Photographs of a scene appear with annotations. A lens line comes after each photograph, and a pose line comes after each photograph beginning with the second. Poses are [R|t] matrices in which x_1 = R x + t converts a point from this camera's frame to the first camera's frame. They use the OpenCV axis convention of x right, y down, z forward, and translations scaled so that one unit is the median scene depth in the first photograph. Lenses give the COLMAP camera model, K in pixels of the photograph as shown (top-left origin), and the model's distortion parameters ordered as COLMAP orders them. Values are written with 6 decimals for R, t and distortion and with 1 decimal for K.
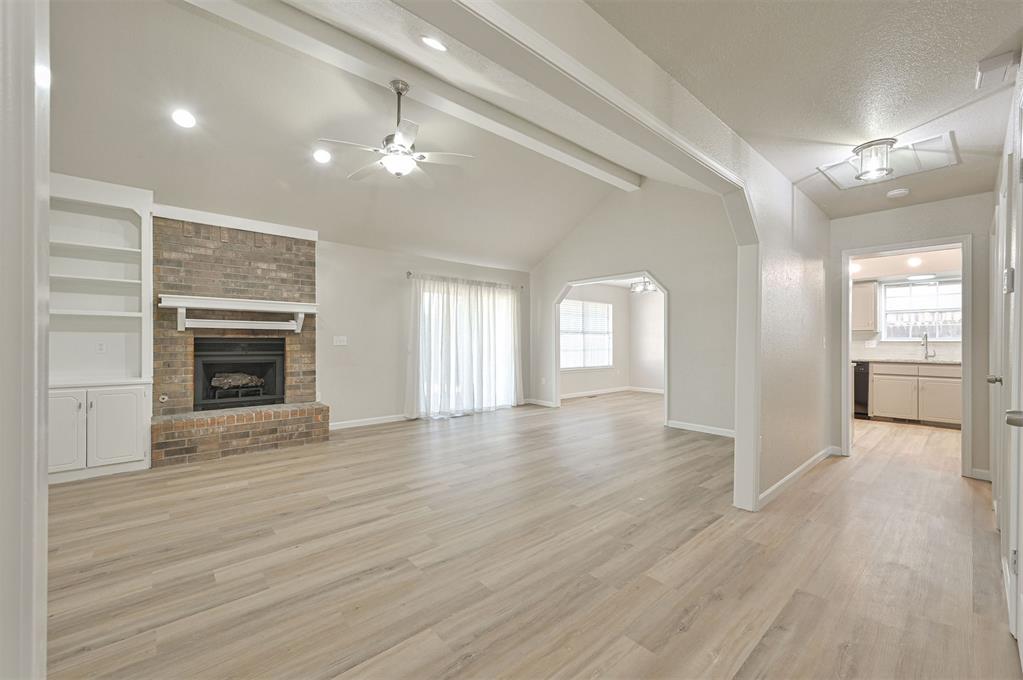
lens RADIAL K [[405.2, 0, 513.1], [0, 405.2, 344.1], [0, 0, 1]] dist [-0.000897, 0.000067]
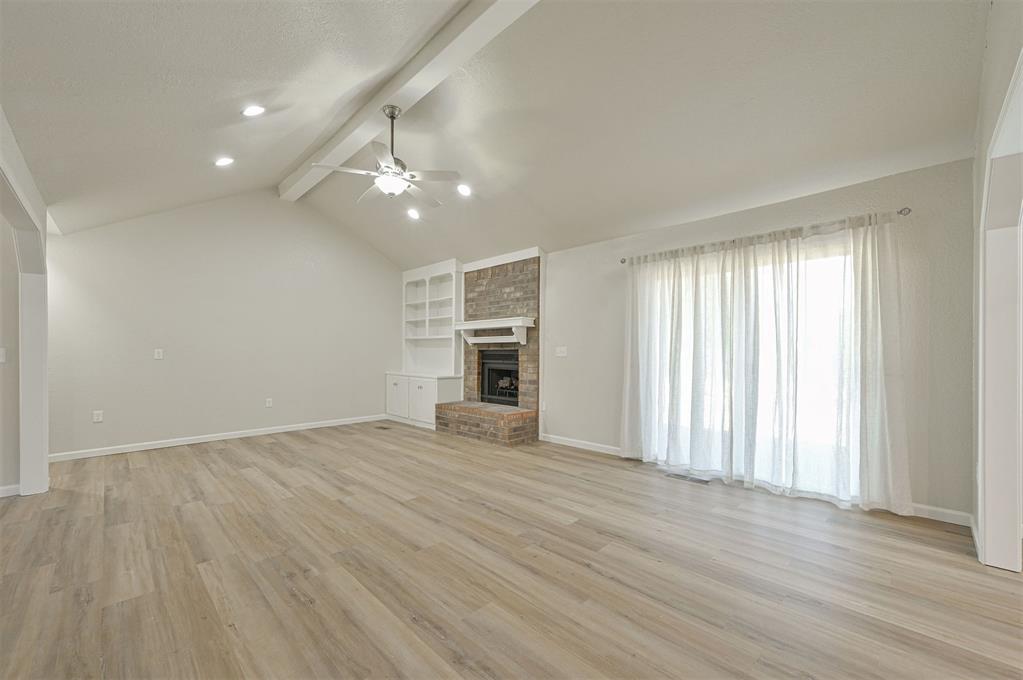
lens RADIAL K [[407.4, 0, 515.4], [0, 407.4, 351.4], [0, 0, 1]] dist [-0.001470, -0.000142]
pose [[0.063713, -0.002706, -0.997965, 0.642769], [-0.004619, 0.999985, -0.003006, -0.007326], [0.997958, 0.004801, 0.063699, 1.016742]]
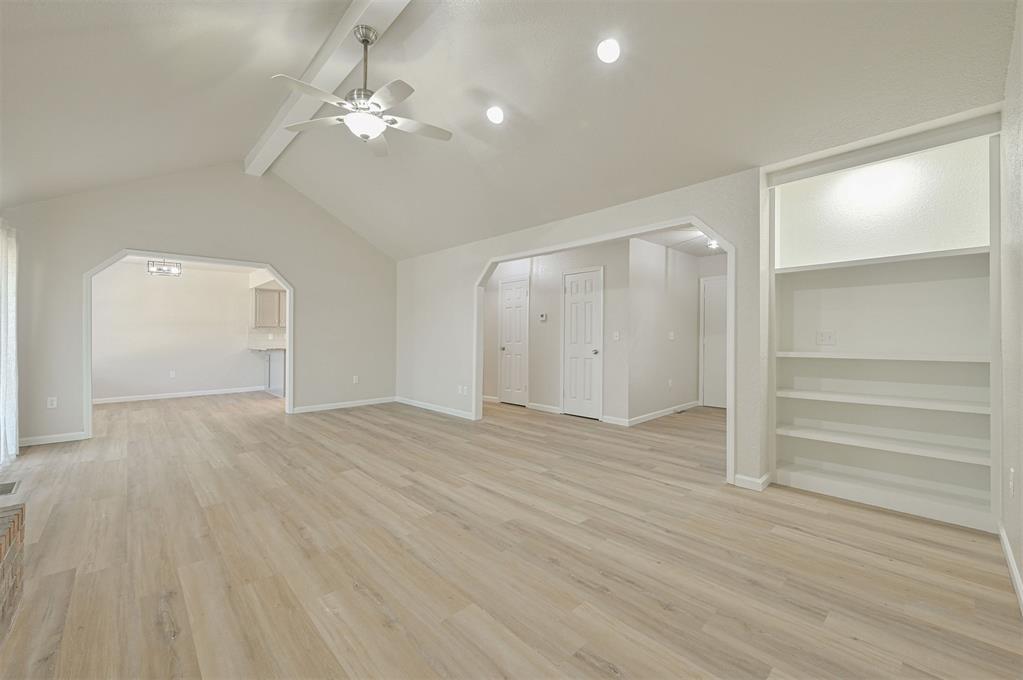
lens RADIAL K [[408.3, 0, 511.5], [0, 408.3, 340.0], [0, 0, 1]] dist [-0.001540, -0.000244]
pose [[-0.033653, -0.013644, 0.999340, -0.917163], [0.006384, 0.999883, 0.013866, -0.006100], [-0.999413, 0.006846, -0.033562, 0.579101]]
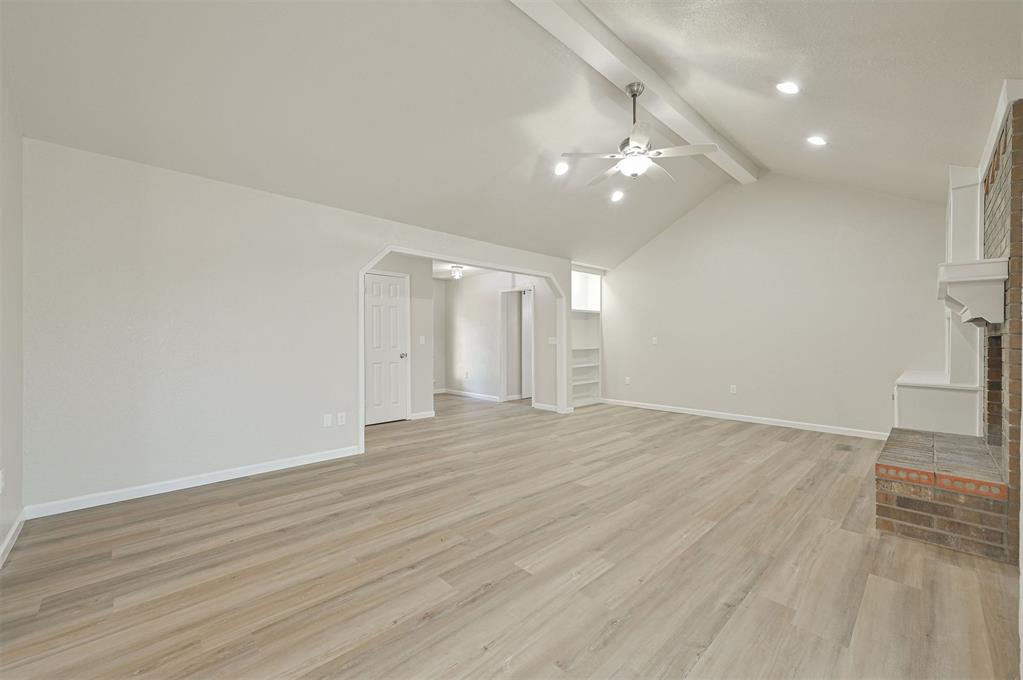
lens RADIAL K [[407.0, 0, 513.4], [0, 407.0, 335.5], [0, 0, 1]] dist [-0.000244, 0.000339]
pose [[-0.999081, -0.002586, -0.042784, 0.047496], [-0.002504, 0.999995, -0.001962, -0.012401], [0.042789, -0.001853, -0.999082, 1.617358]]
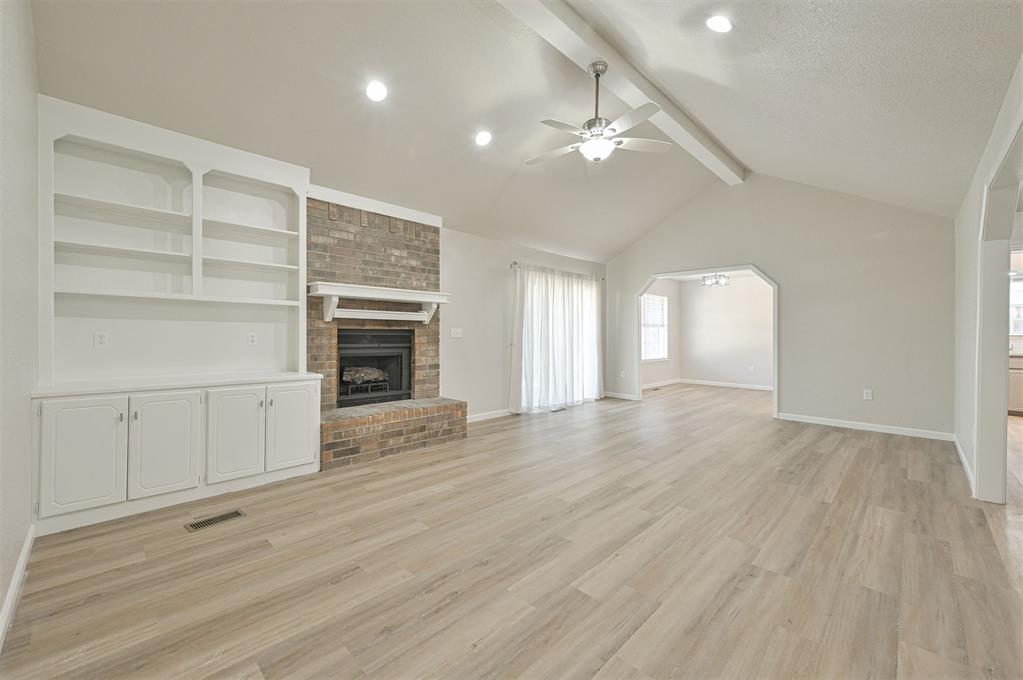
lens RADIAL K [[407.0, 0, 513.4], [0, 407.0, 335.5], [0, 0, 1]] dist [-0.000244, 0.000339]
pose [[0.997722, 0.003719, 0.067357, -0.438944], [-0.003641, 0.999993, -0.001278, -0.000980], [-0.067361, 0.001030, 0.997728, 0.043256]]
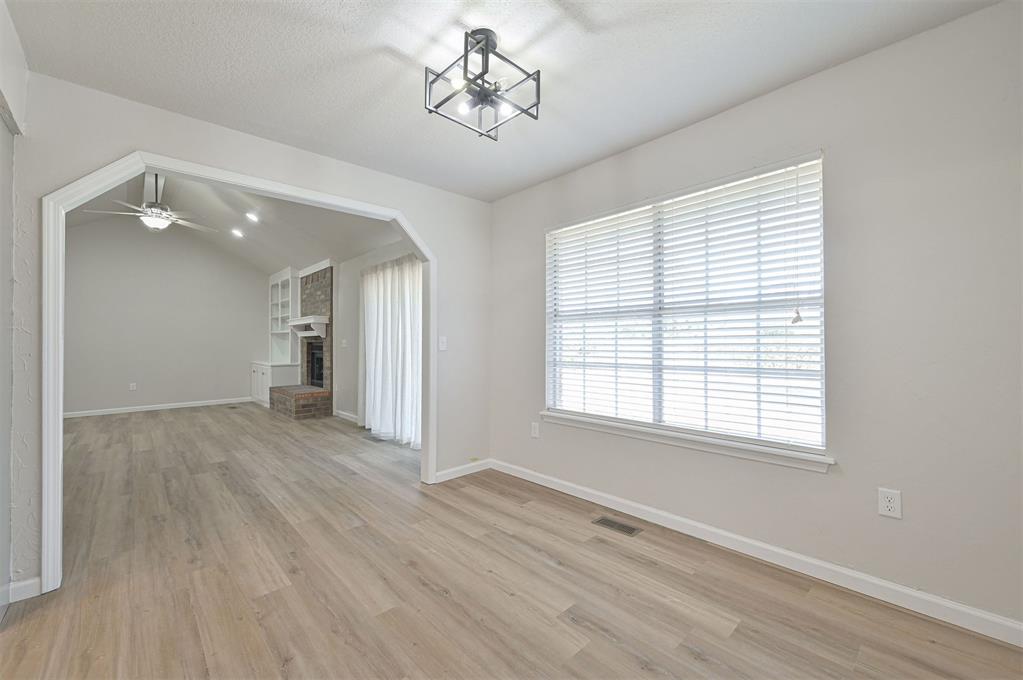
lens RADIAL K [[408.3, 0, 511.5], [0, 408.3, 340.0], [0, 0, 1]] dist [-0.001540, -0.000244]
pose [[0.025826, -0.007860, -0.999636, 0.951795], [0.006163, 0.999951, -0.007703, -0.007134], [0.999647, -0.005962, 0.025873, 1.785064]]
